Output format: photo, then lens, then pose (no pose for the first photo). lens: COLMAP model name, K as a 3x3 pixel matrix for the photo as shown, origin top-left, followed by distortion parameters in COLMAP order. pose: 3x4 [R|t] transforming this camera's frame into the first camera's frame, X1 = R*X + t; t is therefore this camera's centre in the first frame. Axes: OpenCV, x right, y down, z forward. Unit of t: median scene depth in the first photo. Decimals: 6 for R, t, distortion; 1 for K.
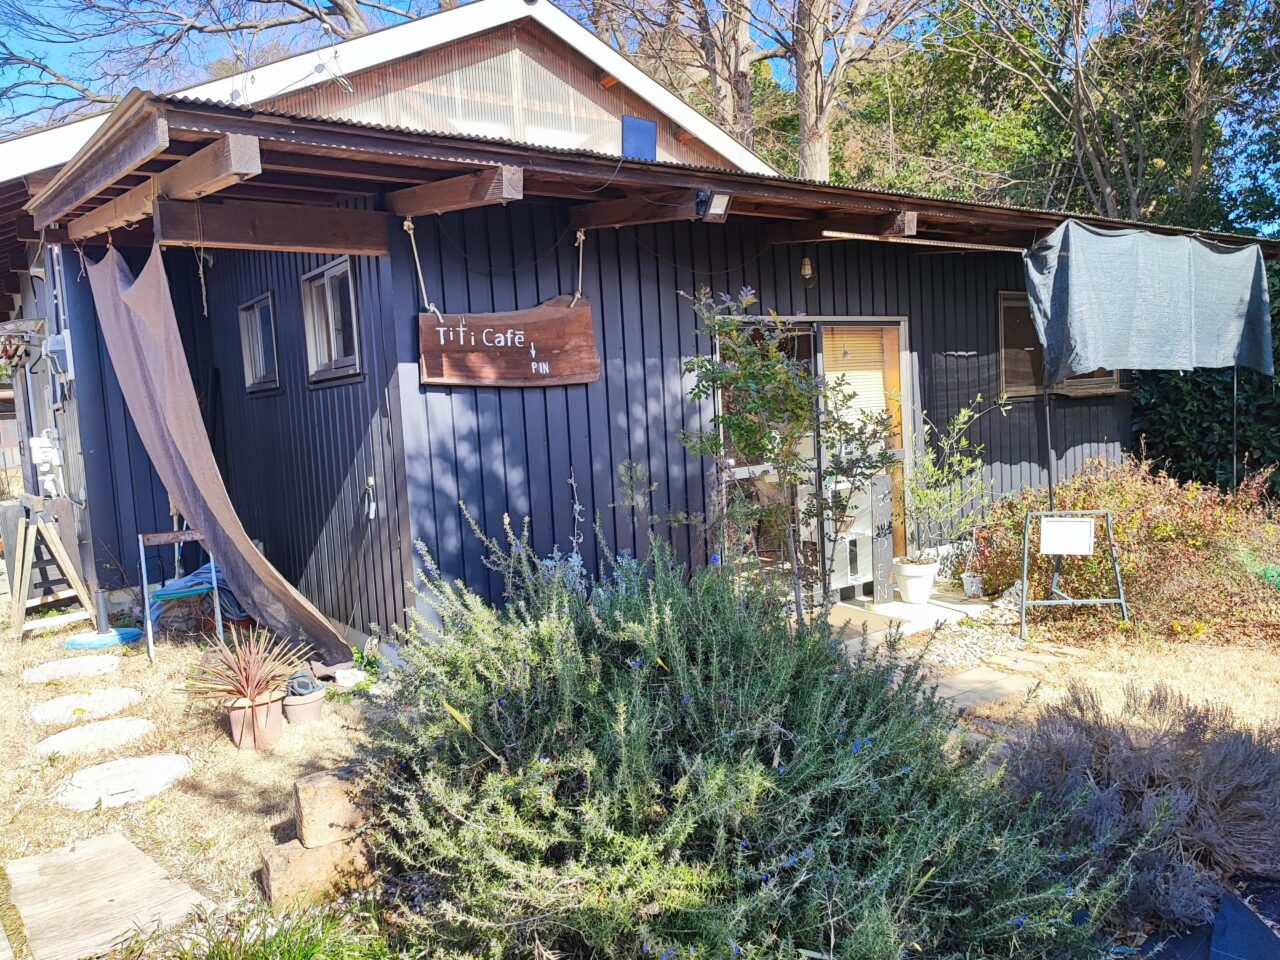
lens RADIAL K [[955.9, 0, 640.5], [0, 955.9, 478.0], [0, 0, 1]] dist [0.005532, 0.003552]
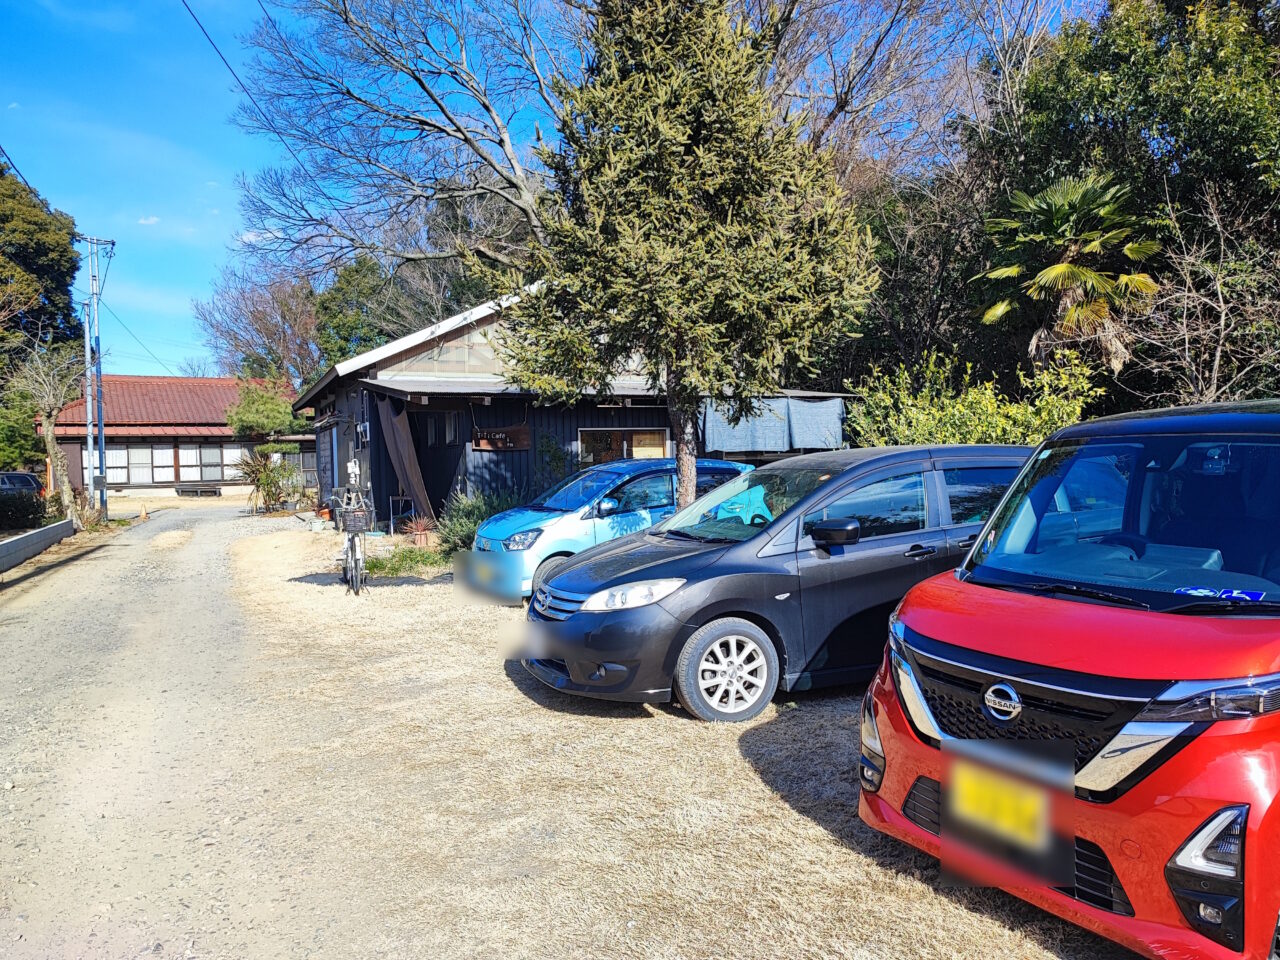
lens RADIAL K [[955.9, 0, 639.8], [0, 955.9, 480.6], [0, 0, 1]] dist [0.005532, 0.003552]
pose [[0.989247, 0.039886, -0.140713, 0.831111], [-0.048734, 0.997008, -0.060003, 0.204606], [0.137899, 0.066215, 0.988230, -2.360047]]
